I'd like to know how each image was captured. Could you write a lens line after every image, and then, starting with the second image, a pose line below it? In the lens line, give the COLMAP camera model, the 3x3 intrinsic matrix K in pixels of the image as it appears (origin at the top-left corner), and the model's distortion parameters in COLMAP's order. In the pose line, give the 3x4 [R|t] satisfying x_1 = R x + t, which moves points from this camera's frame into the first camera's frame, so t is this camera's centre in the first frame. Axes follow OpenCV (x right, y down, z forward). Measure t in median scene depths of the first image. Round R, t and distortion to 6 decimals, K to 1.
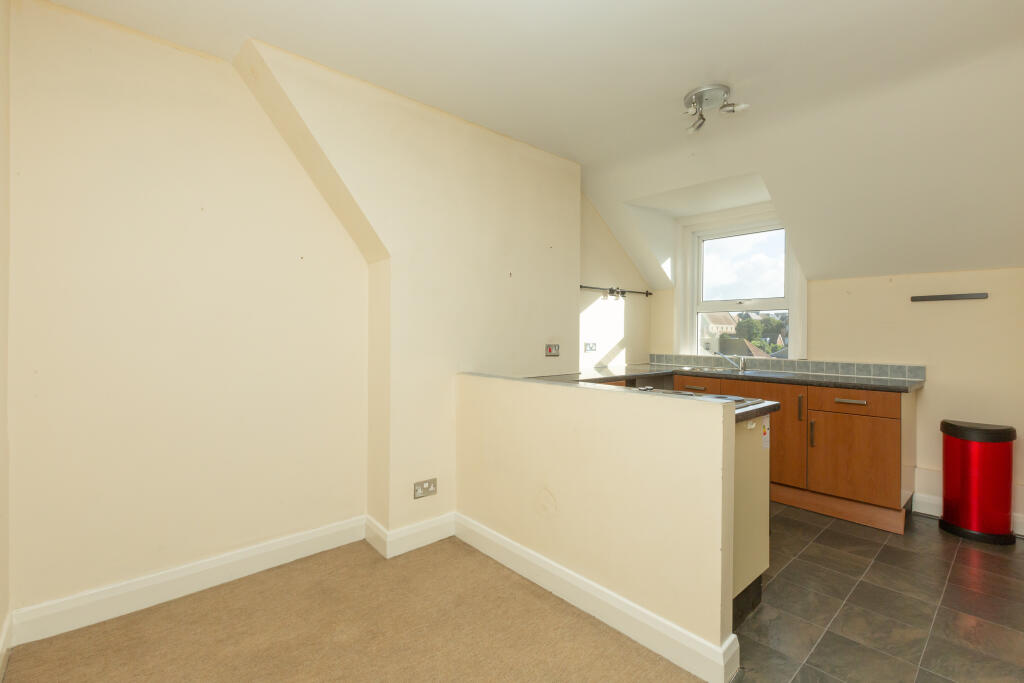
lens RADIAL K [[462.4, 0, 512.0], [0, 462.4, 341.5], [0, 0, 1]] dist [-0.001131, -0.000274]
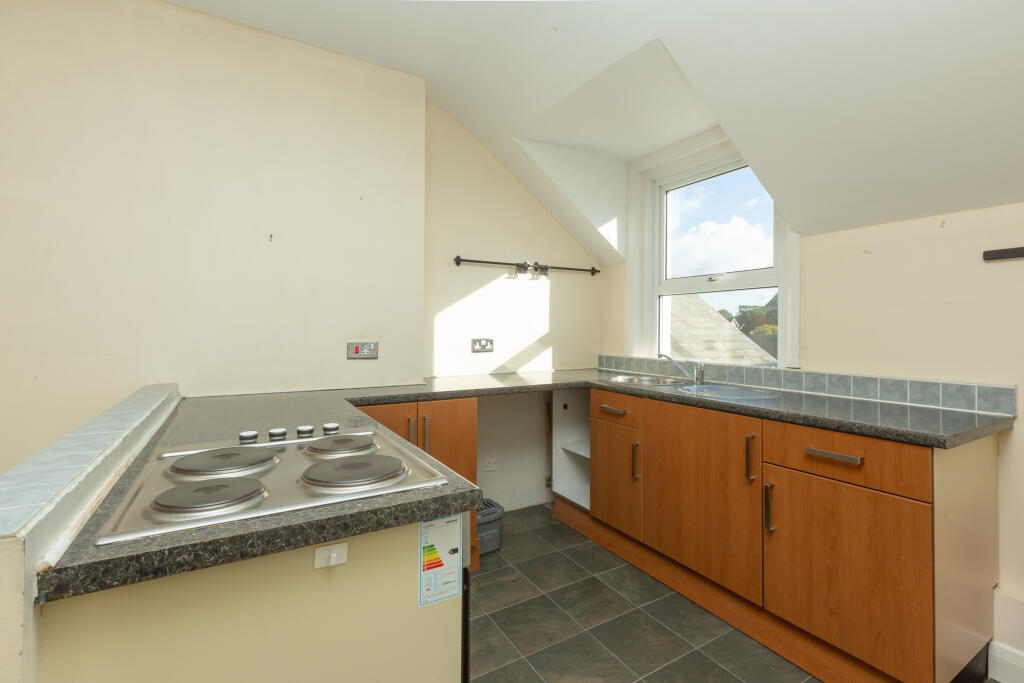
lens RADIAL K [[461.6, 0, 511.6], [0, 461.6, 332.7], [0, 0, 1]] dist [-0.001073, 0.000064]
pose [[0.980919, -0.000069, -0.194416, 0.363673], [-0.001786, 0.999955, -0.009366, -0.000922], [0.194408, 0.009535, 0.980874, 0.320941]]
